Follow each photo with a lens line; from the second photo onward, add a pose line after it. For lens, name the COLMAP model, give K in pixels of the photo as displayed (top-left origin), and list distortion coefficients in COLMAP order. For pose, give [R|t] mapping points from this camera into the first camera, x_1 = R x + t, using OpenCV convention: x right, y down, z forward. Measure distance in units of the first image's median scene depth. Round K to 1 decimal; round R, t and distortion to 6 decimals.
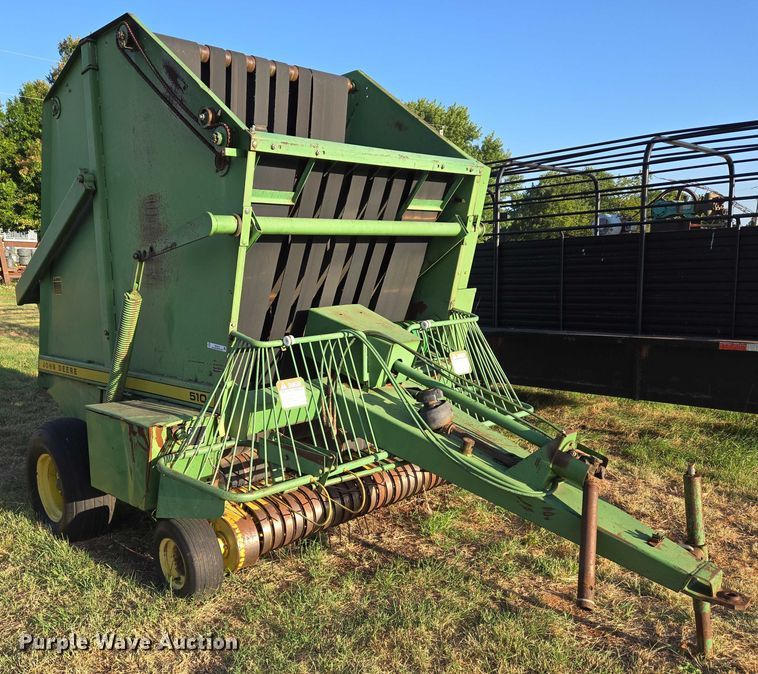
lens RADIAL K [[682.6, 0, 379.0], [0, 682.6, 337.0], [0, 0, 1]] dist [0.049480, 0.005118]
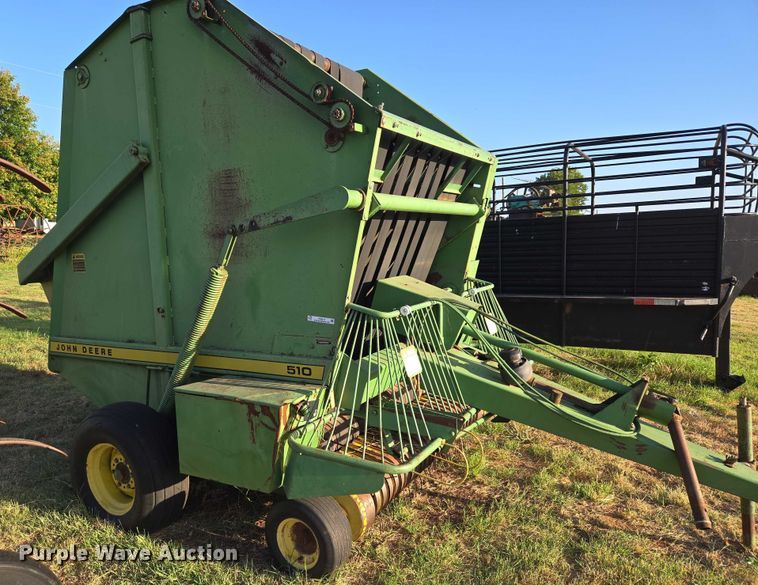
lens RADIAL K [[539.2, 0, 379.0], [0, 539.2, 292.5], [0, 0, 1]] dist [0.042136, -0.004590]
pose [[0.953650, -0.030355, 0.299382, -0.374945], [0.035867, 0.999273, -0.012931, -0.012119], [-0.298772, 0.023070, 0.954046, 0.200433]]
